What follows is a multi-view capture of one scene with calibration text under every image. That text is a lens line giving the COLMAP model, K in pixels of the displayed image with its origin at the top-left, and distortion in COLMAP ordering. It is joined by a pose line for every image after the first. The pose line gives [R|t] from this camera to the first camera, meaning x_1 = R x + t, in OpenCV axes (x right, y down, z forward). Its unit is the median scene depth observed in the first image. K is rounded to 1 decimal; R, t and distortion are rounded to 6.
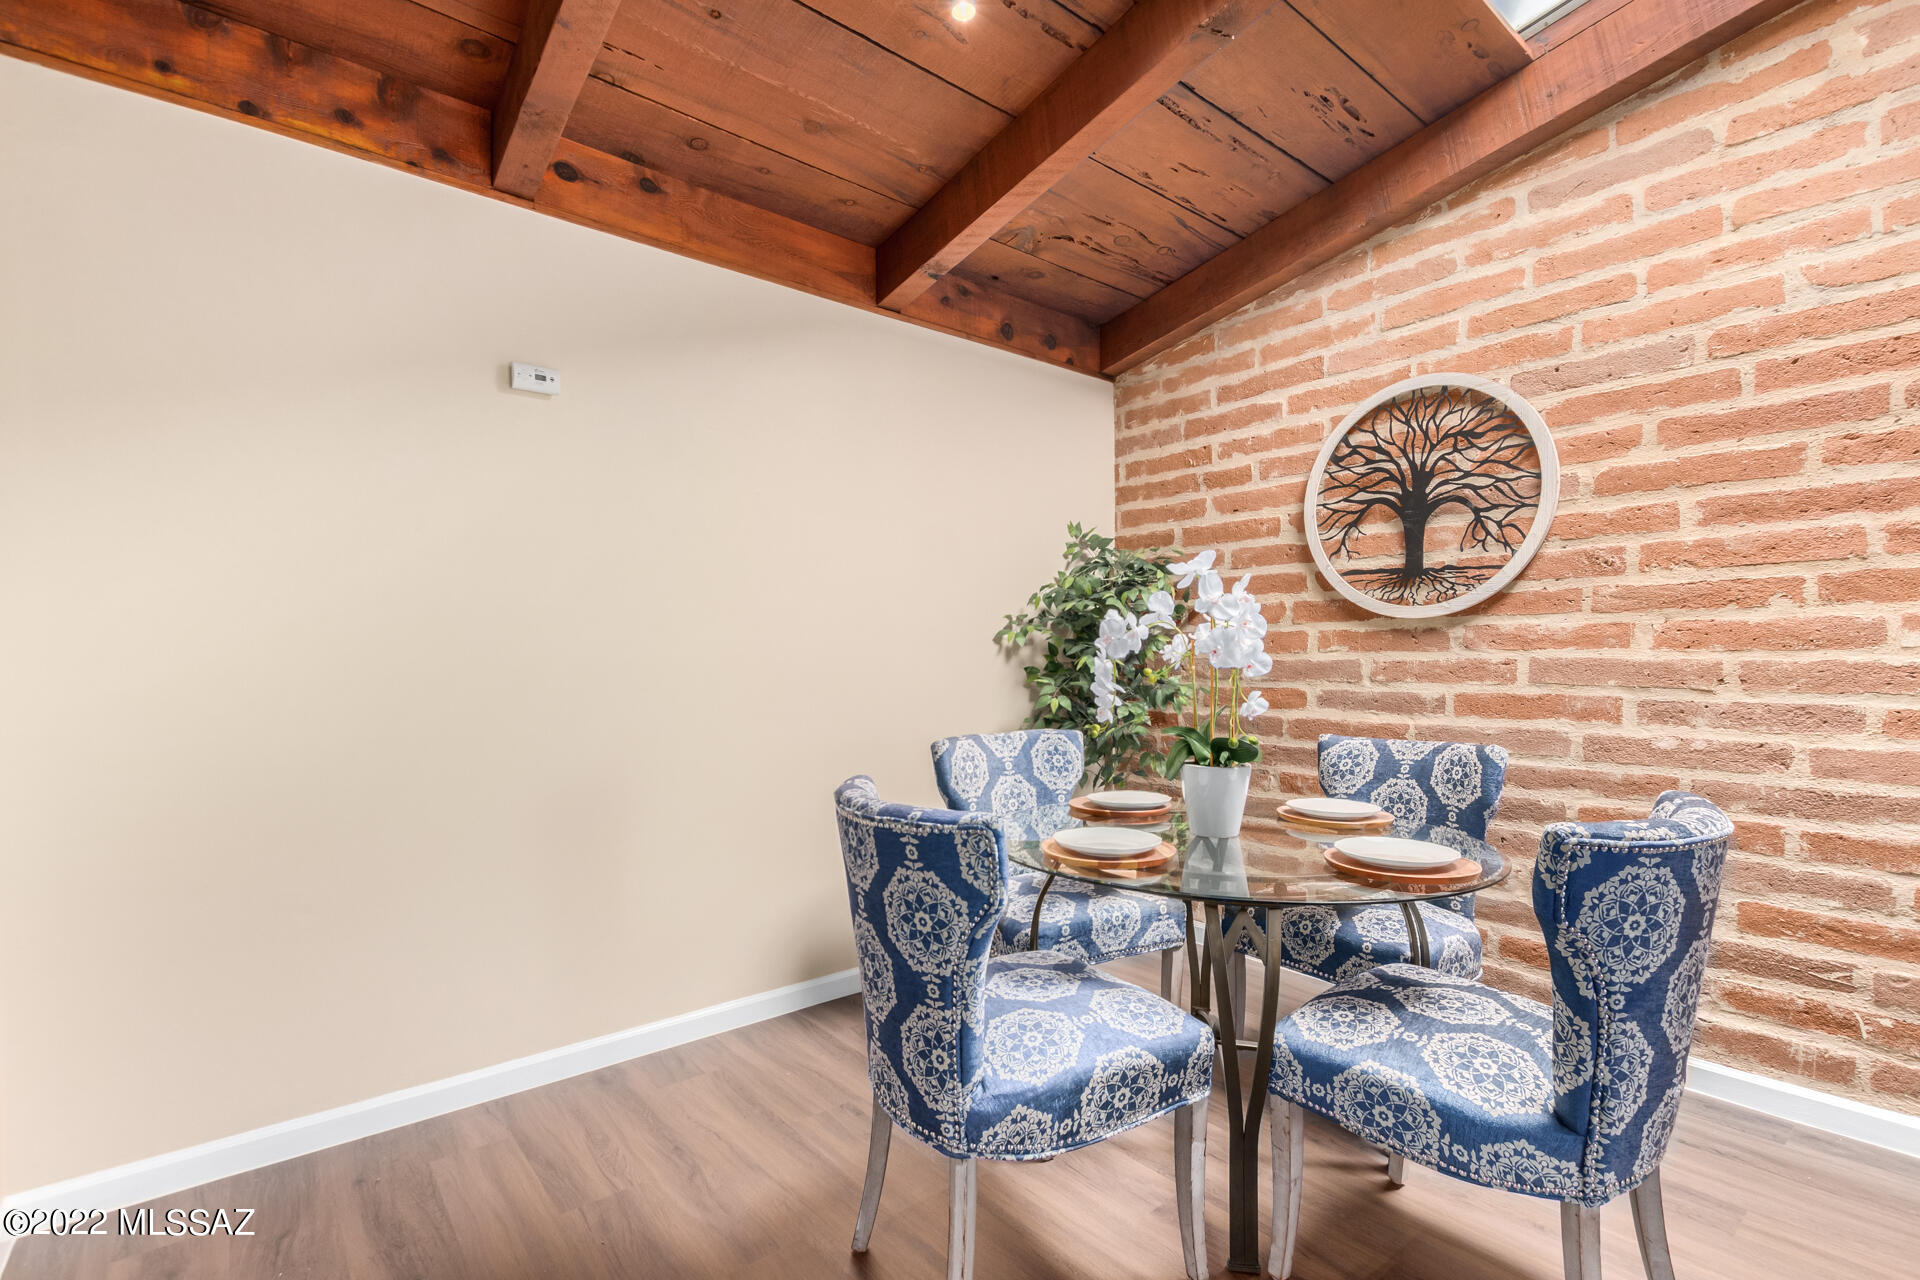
lens RADIAL K [[882.6, 0, 967.9], [0, 882.6, 653.9], [0, 0, 1]] dist [0.004341, -0.002960]
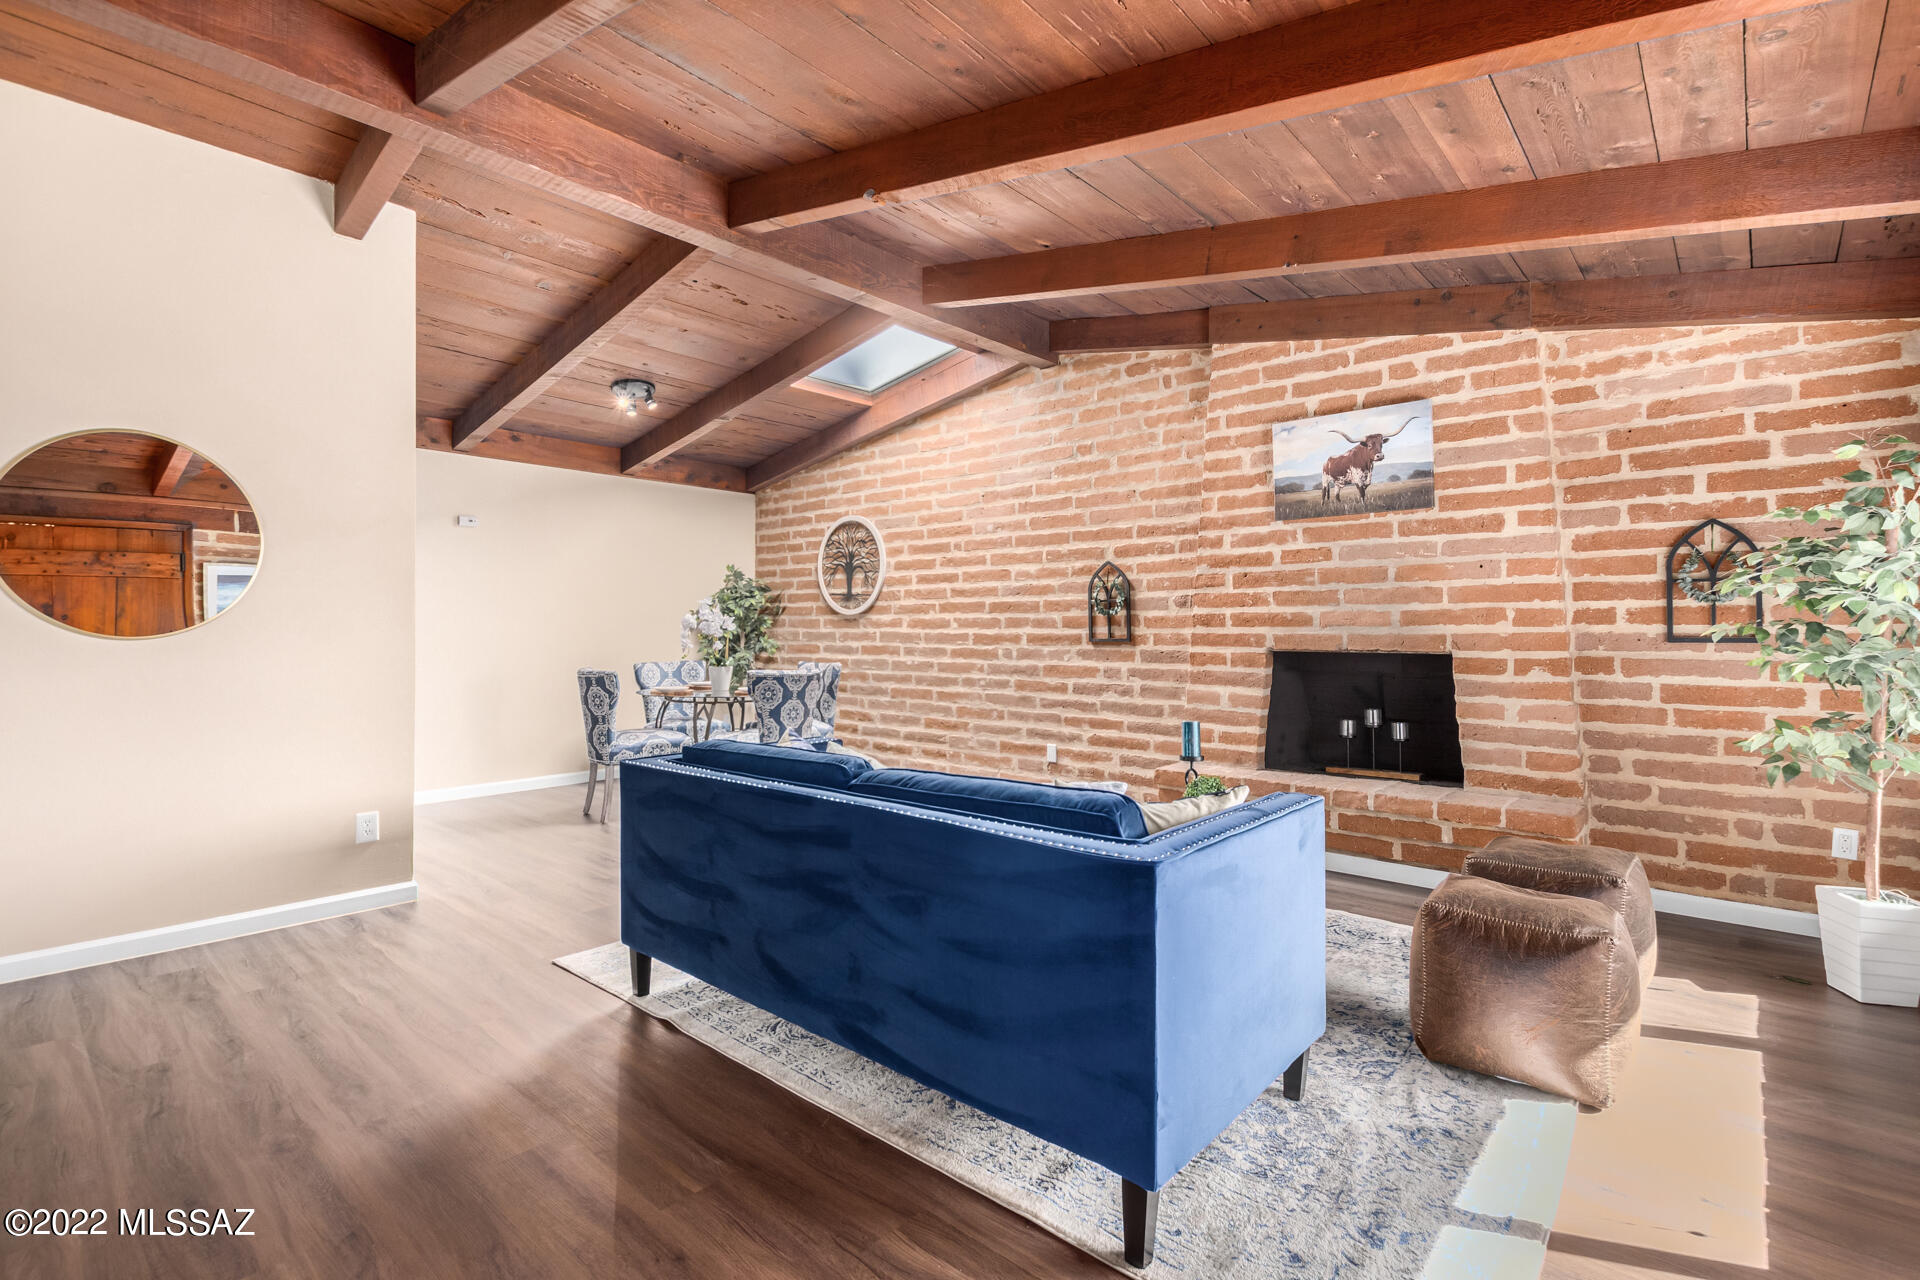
lens RADIAL K [[882.6, 0, 966.2], [0, 882.6, 624.0], [0, 0, 1]] dist [0.004341, -0.002960]
pose [[0.988562, 0.006196, 0.150691, 0.443656], [-0.005981, 0.999980, -0.001882, -0.011703], [-0.150700, 0.000959, 0.988579, -1.401943]]
